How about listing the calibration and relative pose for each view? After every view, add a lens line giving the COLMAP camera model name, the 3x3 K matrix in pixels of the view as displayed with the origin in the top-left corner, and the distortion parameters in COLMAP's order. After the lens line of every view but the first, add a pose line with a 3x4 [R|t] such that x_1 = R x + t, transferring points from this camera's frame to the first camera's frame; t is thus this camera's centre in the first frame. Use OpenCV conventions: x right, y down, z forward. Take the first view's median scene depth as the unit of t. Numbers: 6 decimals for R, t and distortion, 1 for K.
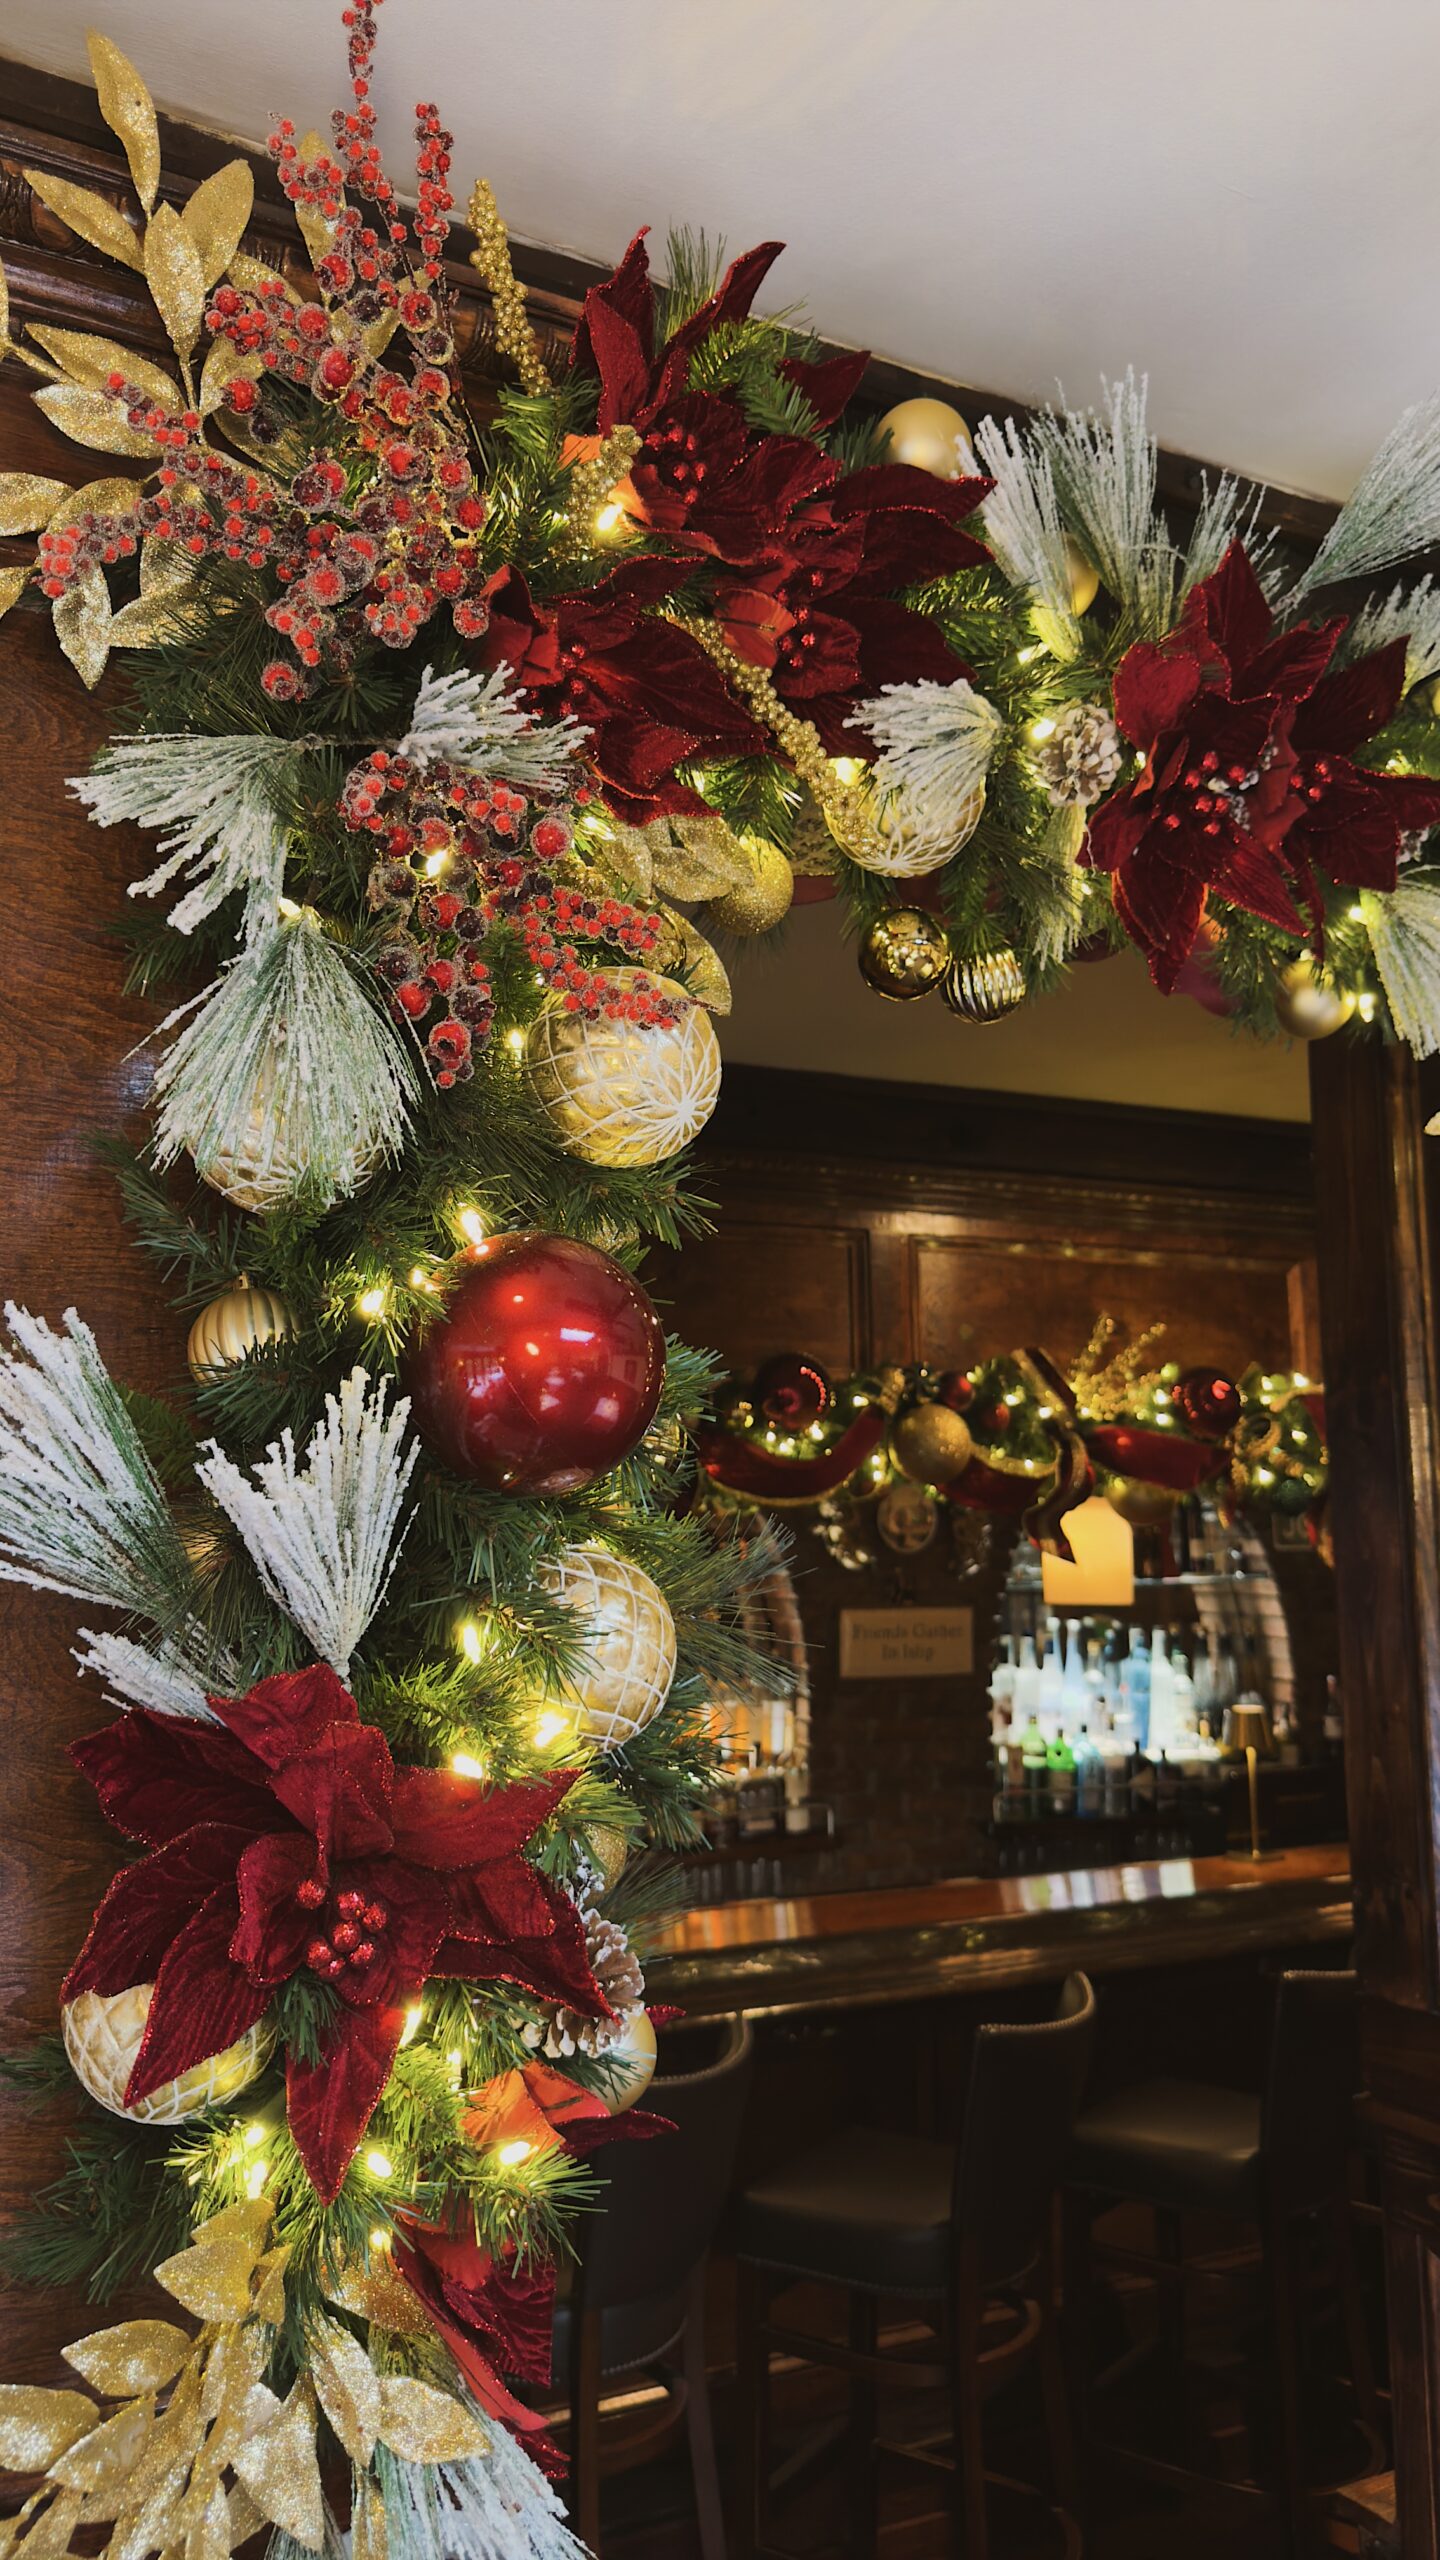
lens RADIAL K [[1847.7, 0, 720.0], [0, 1847.7, 1280.0], [0, 0, 1]] dist [0.176148, -0.388597]
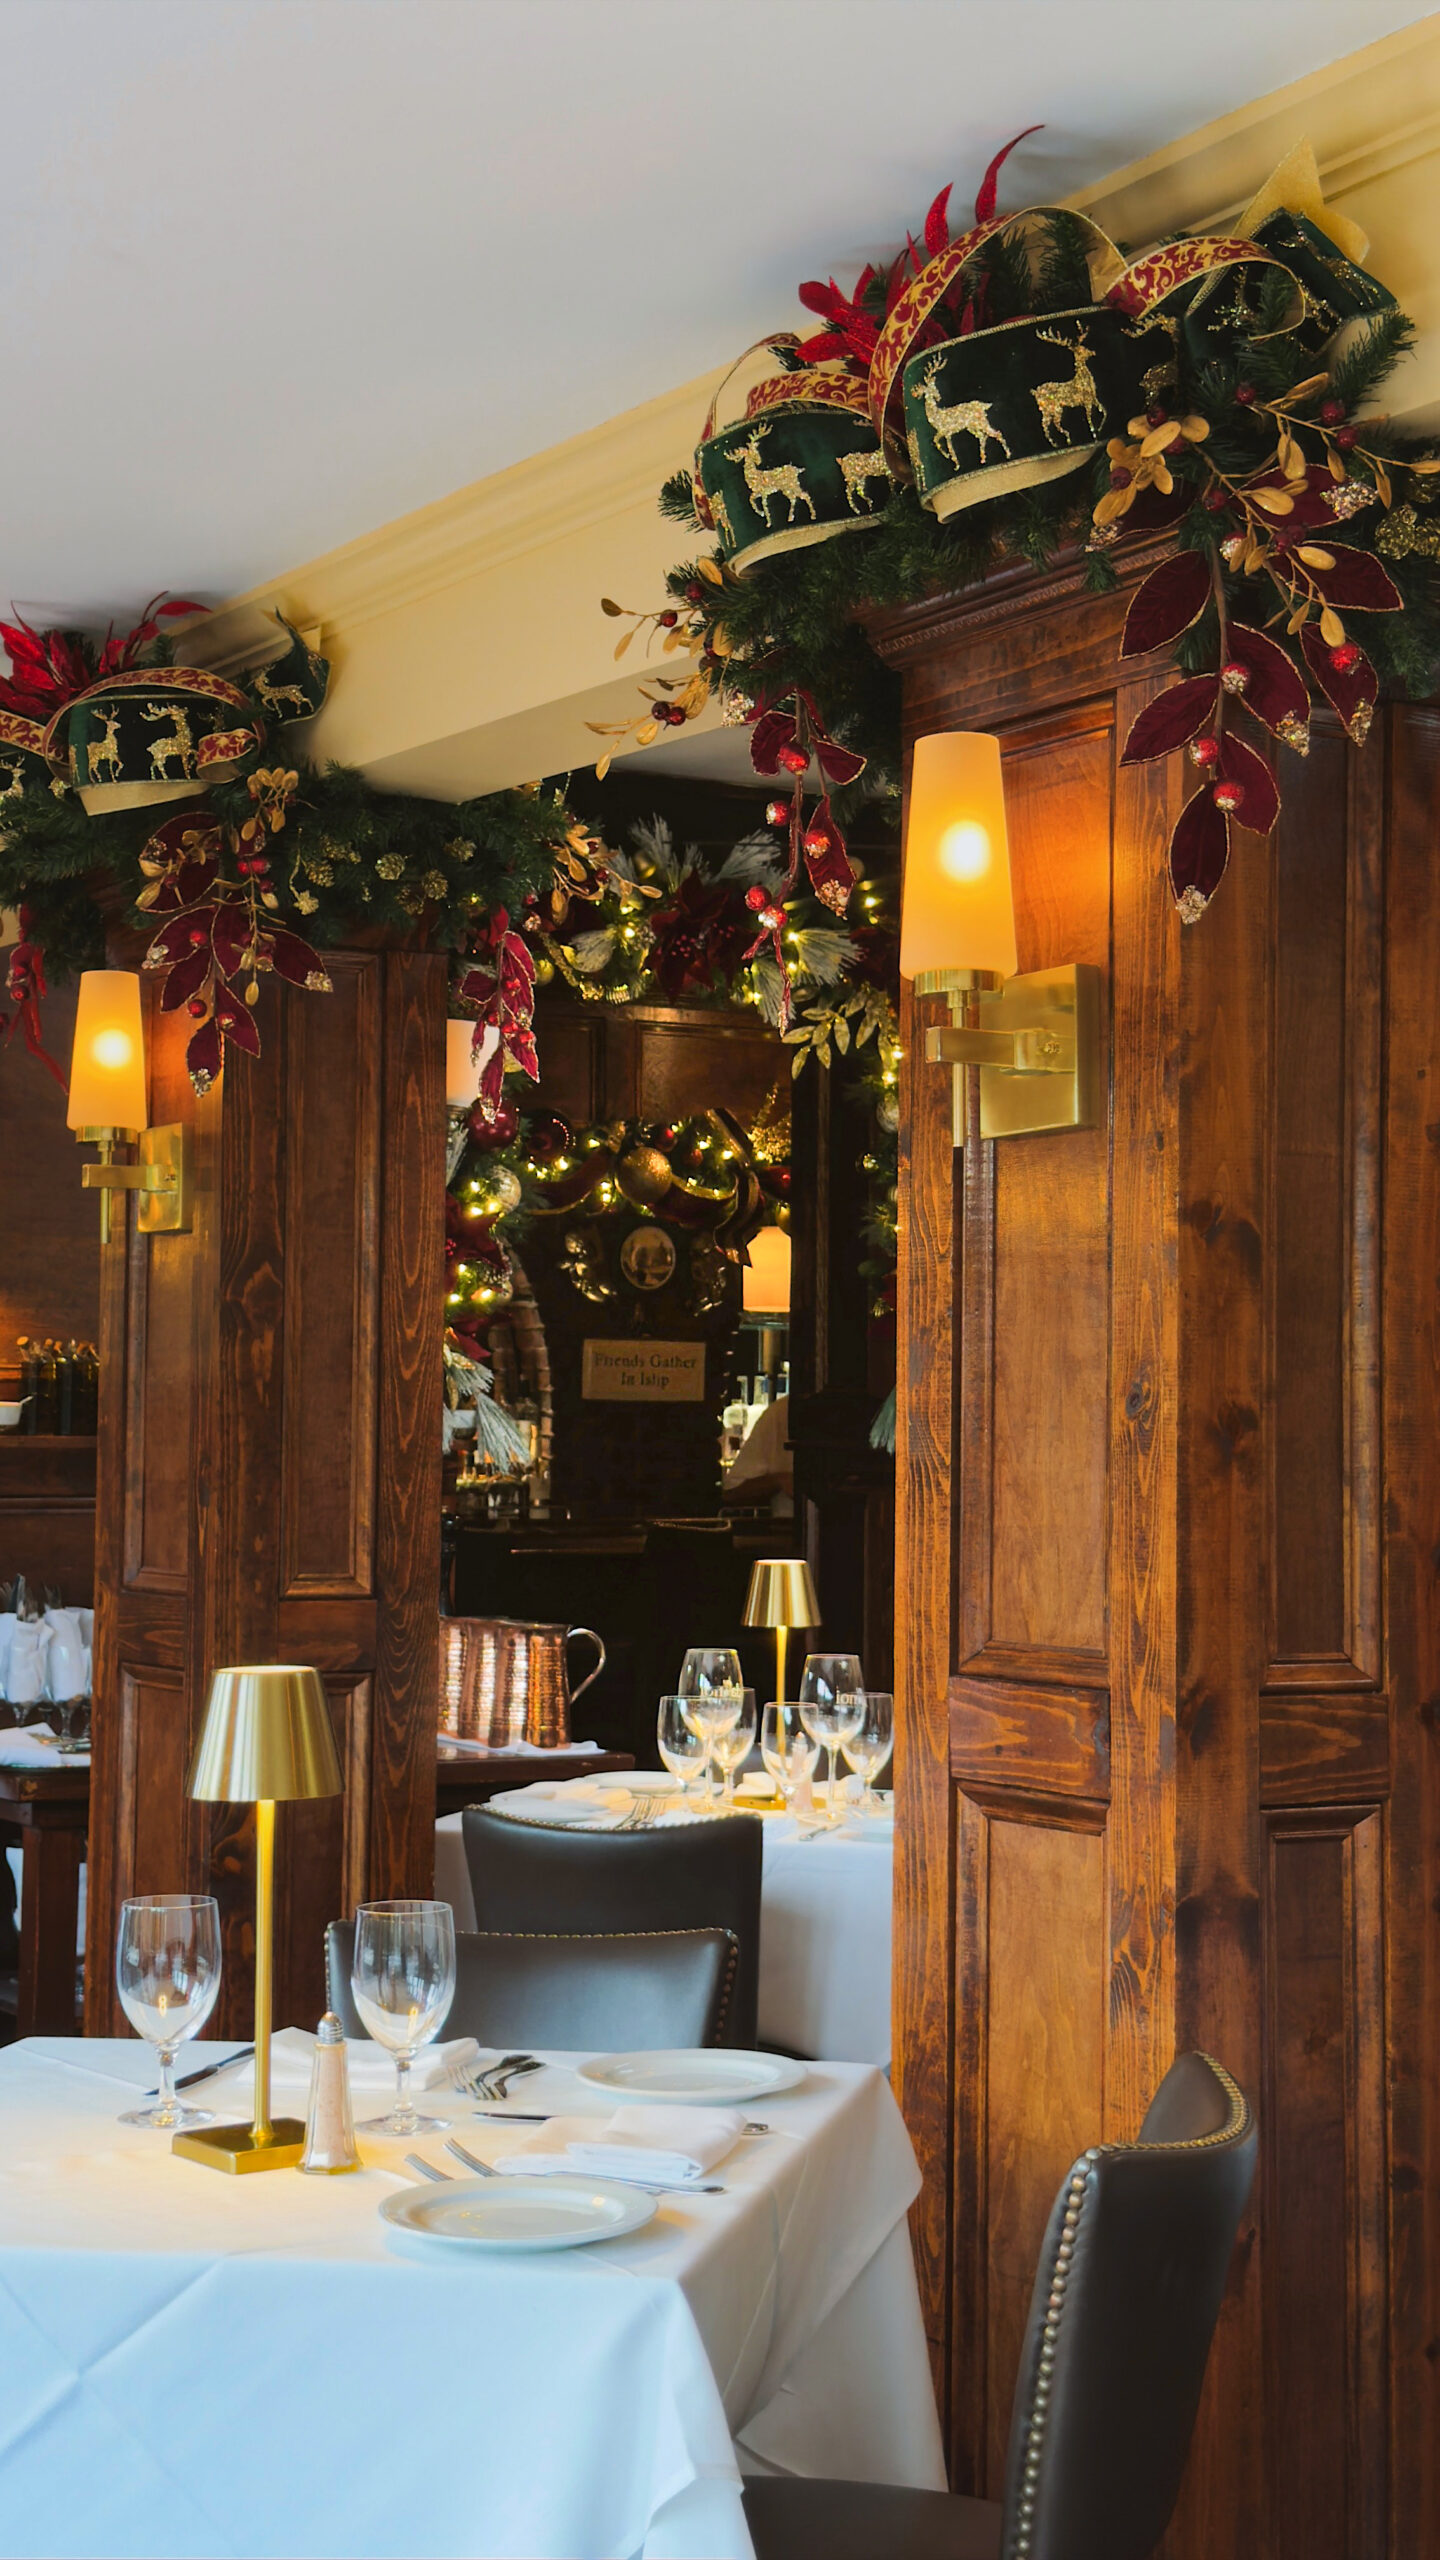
lens RADIAL K [[3548.9, 0, 720.0], [0, 3548.9, 1280.0], [0, 0, 1]] dist [-0.004006, -0.000700]
pose [[0.995598, 0.019864, 0.091594, -0.070642], [-0.028643, 0.995012, 0.095550, -0.087552], [-0.089239, -0.097753, 0.991202, -1.613219]]
